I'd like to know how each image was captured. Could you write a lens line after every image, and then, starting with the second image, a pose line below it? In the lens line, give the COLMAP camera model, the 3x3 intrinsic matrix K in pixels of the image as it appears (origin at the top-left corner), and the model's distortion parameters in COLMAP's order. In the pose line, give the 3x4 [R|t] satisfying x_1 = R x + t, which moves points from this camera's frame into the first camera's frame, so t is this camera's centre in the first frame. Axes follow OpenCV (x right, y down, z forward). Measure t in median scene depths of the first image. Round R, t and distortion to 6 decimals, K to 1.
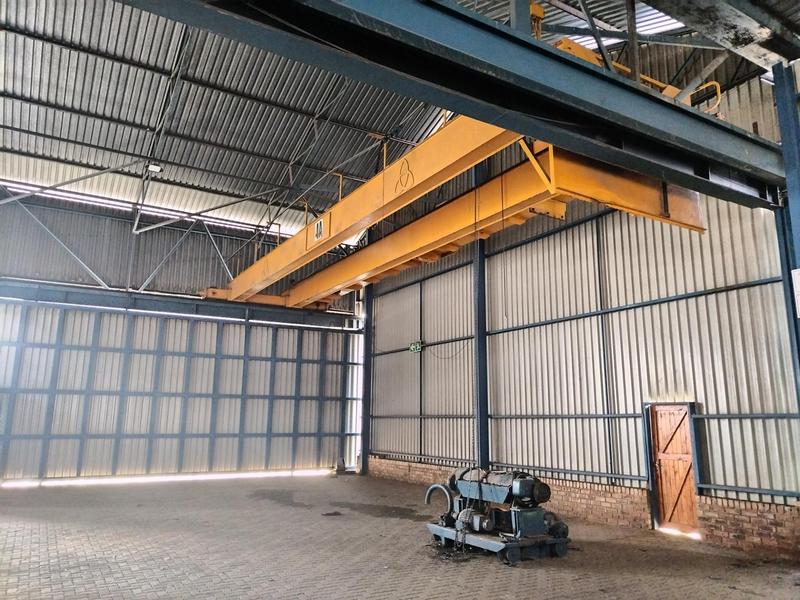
lens RADIAL K [[591.8, 0, 400.3], [0, 591.8, 298.6], [0, 0, 1]] dist [0.013224, -0.003376]
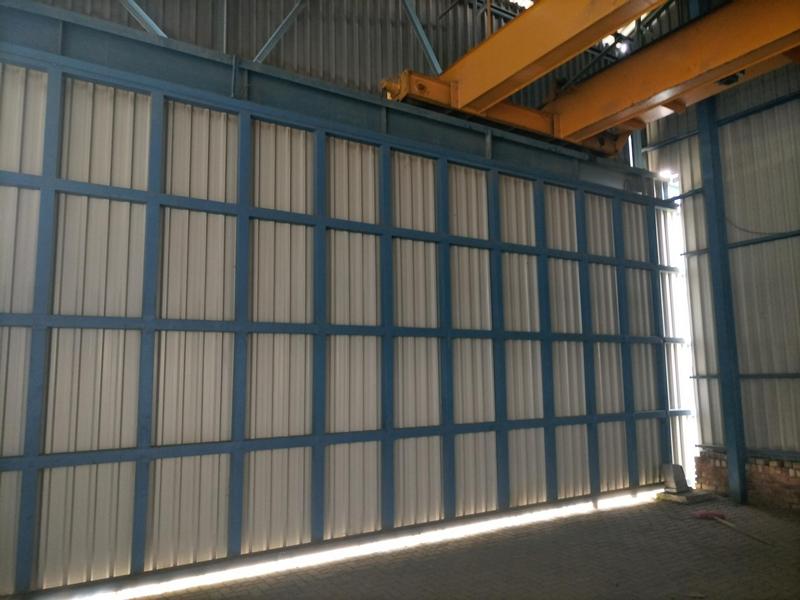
lens RADIAL K [[591.8, 0, 399.4], [0, 591.8, 298.3], [0, 0, 1]] dist [0.013224, -0.003376]
pose [[0.999736, -0.017217, 0.015198, -0.331779], [0.016028, 0.997040, 0.075195, 0.103457], [-0.016448, -0.074932, 0.997053, 0.566652]]
